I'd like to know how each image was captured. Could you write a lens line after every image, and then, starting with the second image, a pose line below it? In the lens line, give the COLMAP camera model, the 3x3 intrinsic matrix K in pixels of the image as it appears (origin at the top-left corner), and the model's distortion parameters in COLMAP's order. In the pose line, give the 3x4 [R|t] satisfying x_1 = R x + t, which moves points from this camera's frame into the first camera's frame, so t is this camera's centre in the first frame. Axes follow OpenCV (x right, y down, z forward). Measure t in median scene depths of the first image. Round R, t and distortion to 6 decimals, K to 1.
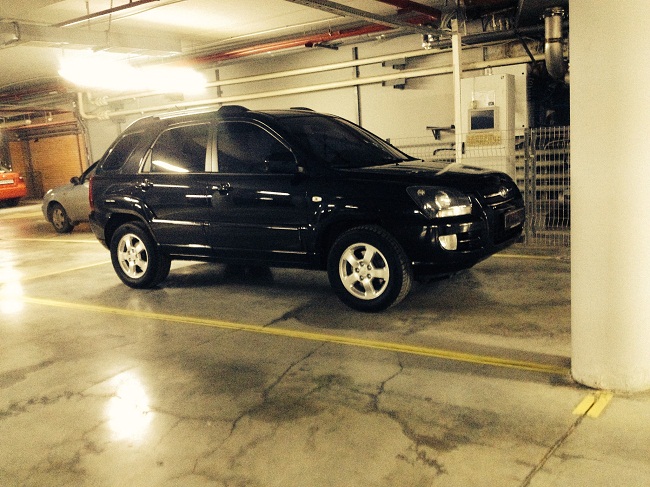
lens RADIAL K [[639.5, 0, 324.3], [0, 639.5, 243.5], [0, 0, 1]] dist [0.041953, 0.000000]
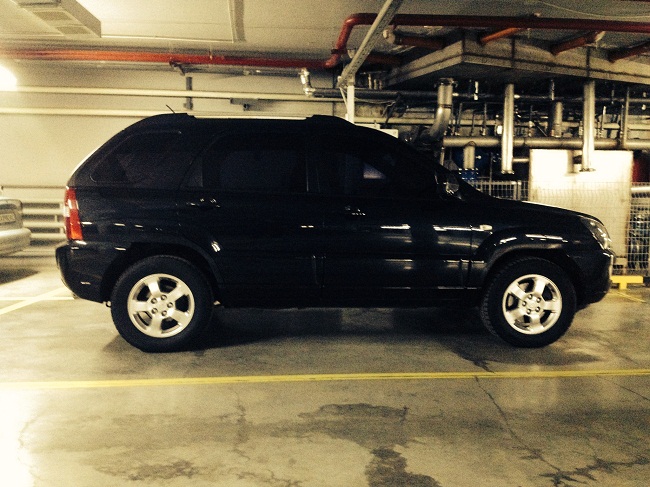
lens RADIAL K [[639.5, 0, 326.1], [0, 639.5, 243.2], [0, 0, 1]] dist [0.041953, 0.000000]
pose [[0.756780, 0.033458, 0.652812, -0.736002], [0.037008, 0.994894, -0.093893, 0.028764], [-0.652621, 0.095216, 0.751678, 0.437009]]
